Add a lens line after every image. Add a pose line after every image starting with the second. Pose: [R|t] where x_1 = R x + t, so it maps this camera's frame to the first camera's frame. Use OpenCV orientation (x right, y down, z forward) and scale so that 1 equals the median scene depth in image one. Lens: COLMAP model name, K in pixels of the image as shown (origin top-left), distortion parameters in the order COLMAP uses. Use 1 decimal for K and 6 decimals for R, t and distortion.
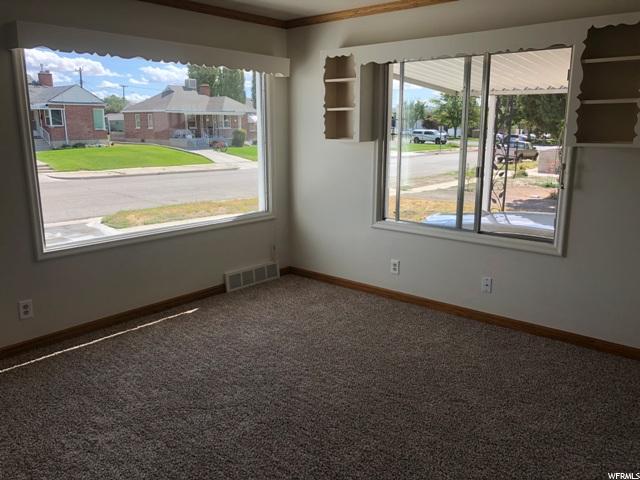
lens RADIAL K [[511.4, 0, 320.6], [0, 511.4, 241.1], [0, 0, 1]] dist [0.023646, -0.034021]
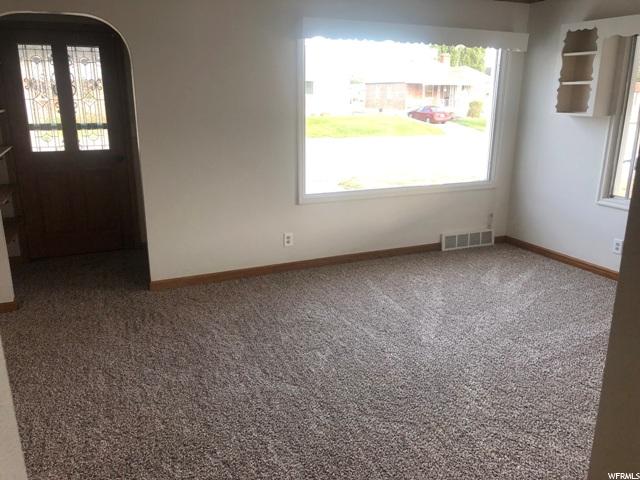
lens RADIAL K [[511.4, 0, 319.1], [0, 511.4, 242.7], [0, 0, 1]] dist [0.023646, -0.034021]
pose [[0.903483, 0.120956, -0.411202, 0.032676], [-0.097060, 0.992171, 0.078592, 0.021468], [0.417489, -0.031096, 0.908150, -0.126889]]
